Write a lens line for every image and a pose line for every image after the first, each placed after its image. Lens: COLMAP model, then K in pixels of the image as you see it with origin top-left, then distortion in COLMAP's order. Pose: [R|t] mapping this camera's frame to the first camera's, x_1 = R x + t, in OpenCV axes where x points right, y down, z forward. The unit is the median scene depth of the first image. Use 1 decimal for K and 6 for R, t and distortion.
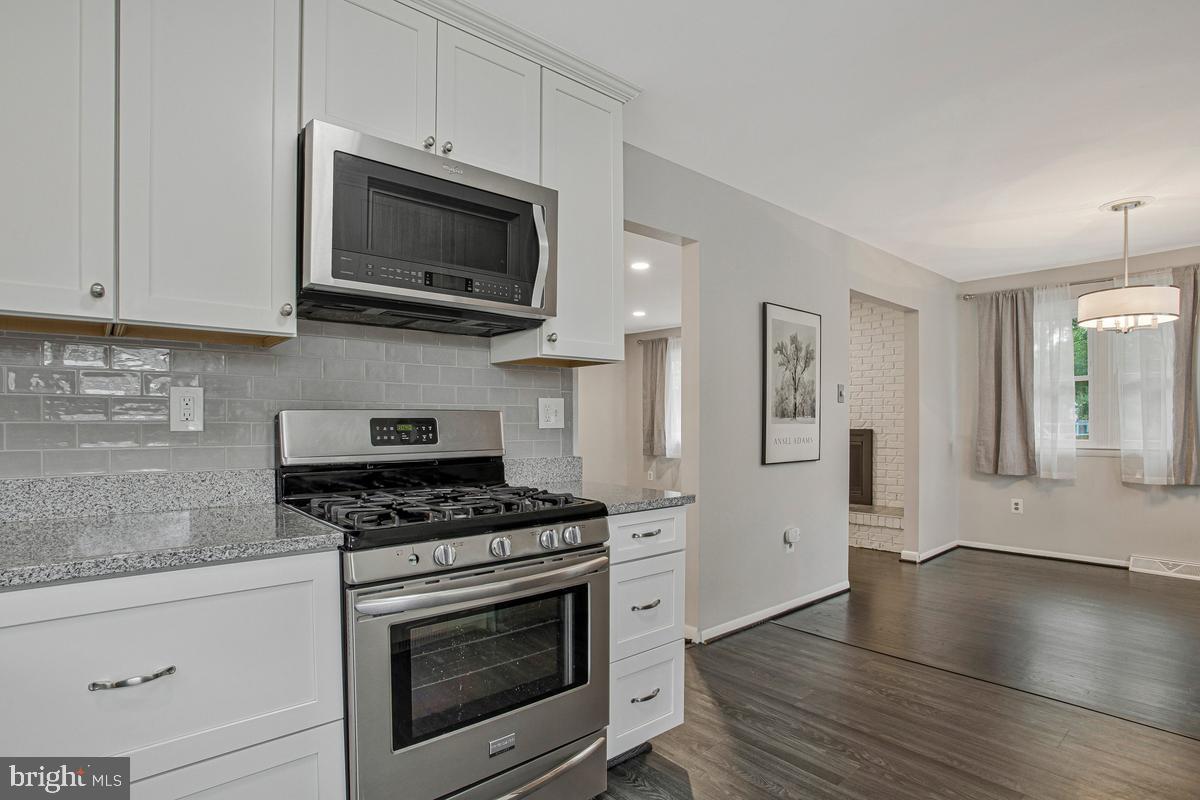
lens RADIAL K [[628.7, 0, 590.3], [0, 628.7, 433.1], [0, 0, 1]] dist [-0.045384, 0.013871]
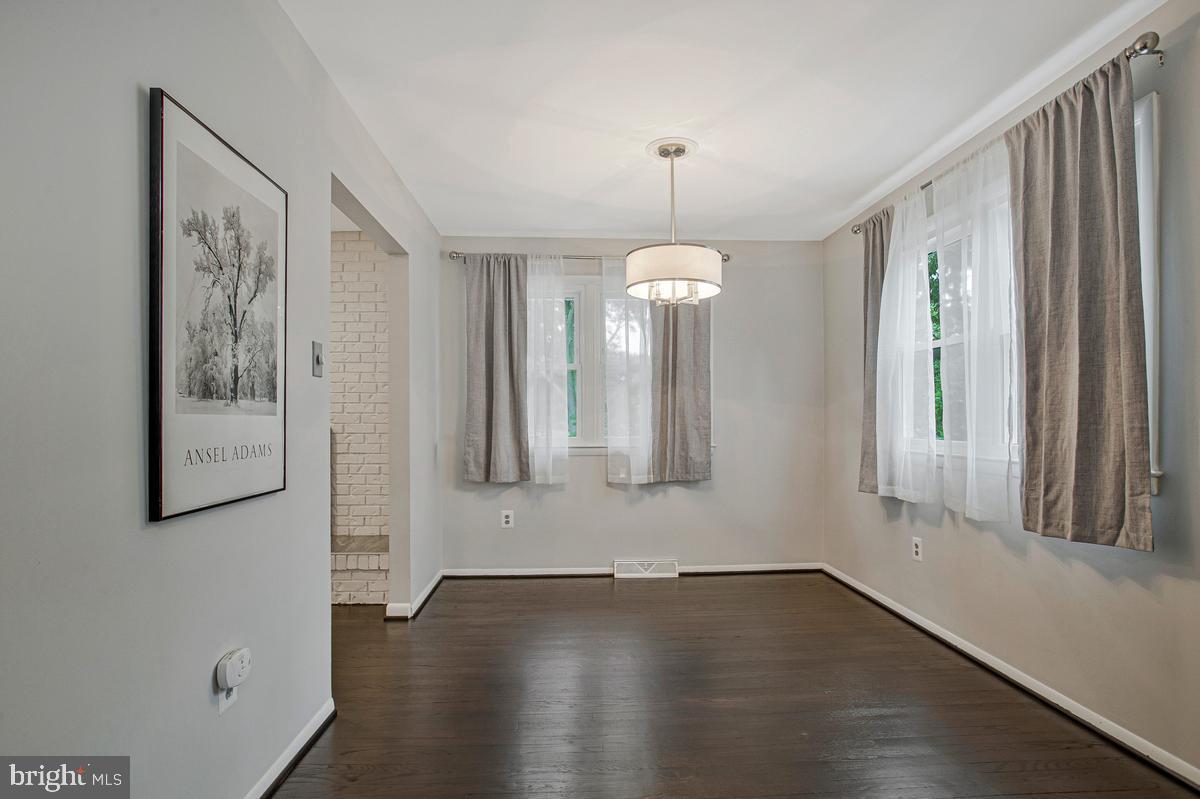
lens RADIAL K [[628.7, 0, 580.7], [0, 628.7, 428.1], [0, 0, 1]] dist [-0.045384, 0.013871]
pose [[0.633481, -0.007788, 0.773719, 0.117031], [0.012899, 0.999917, -0.000496, -0.001611], [-0.773650, 0.010294, 0.633529, 0.435419]]
